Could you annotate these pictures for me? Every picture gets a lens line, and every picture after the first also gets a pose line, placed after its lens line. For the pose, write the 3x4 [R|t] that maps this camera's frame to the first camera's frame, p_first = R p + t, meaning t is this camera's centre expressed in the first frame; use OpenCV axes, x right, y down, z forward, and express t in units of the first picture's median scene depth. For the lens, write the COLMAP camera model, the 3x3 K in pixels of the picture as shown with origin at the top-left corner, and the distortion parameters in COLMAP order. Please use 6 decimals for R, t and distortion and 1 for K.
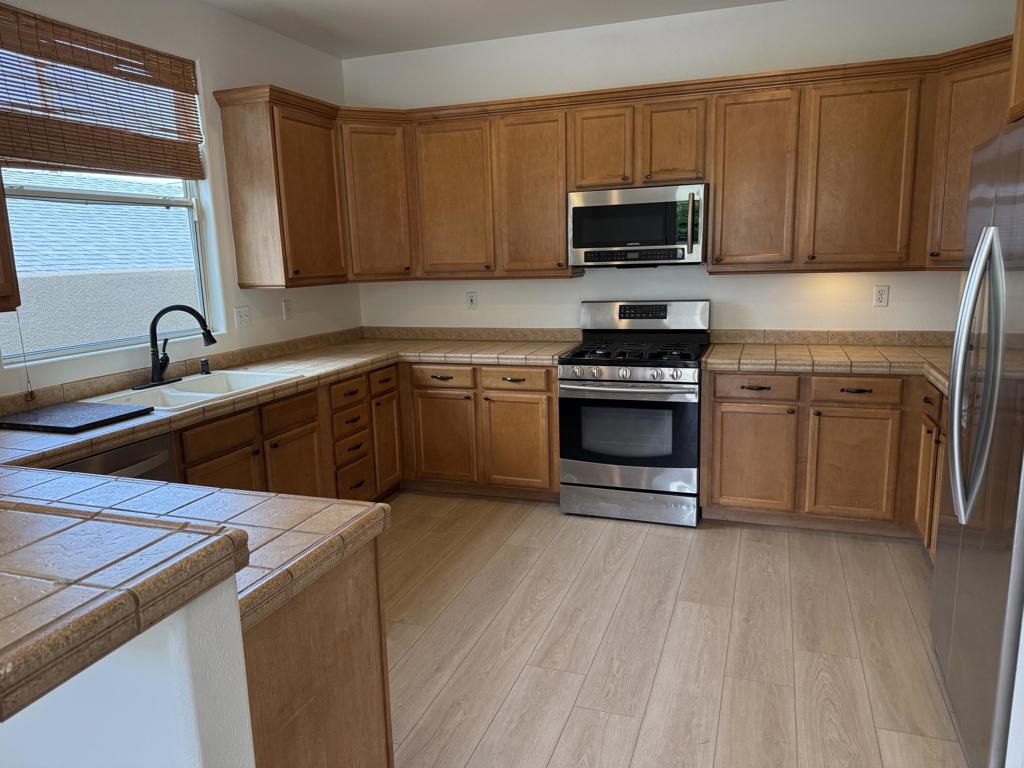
lens RADIAL K [[721.3, 0, 509.6], [0, 721.3, 382.0], [0, 0, 1]] dist [0.046319, -0.055492]
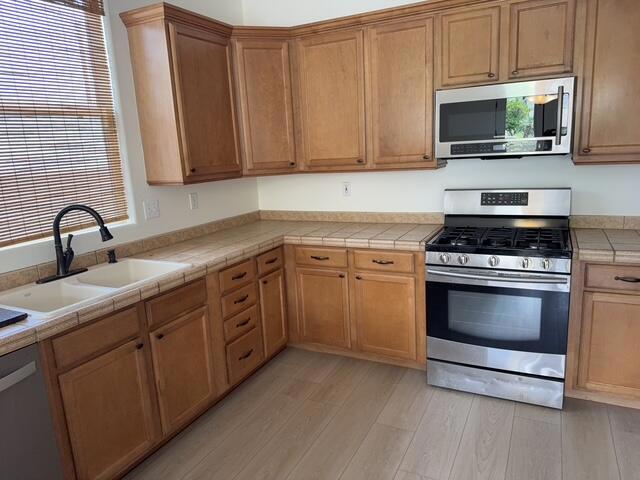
lens RADIAL K [[456.8, 0, 308.2], [0, 456.8, 241.0], [0, 0, 1]] dist [0.092008, -0.192554]
pose [[0.990009, 0.002864, -0.140976, -0.009558], [0.000717, 0.999679, 0.025345, -0.055121], [0.141004, -0.025192, 0.989688, 0.286203]]
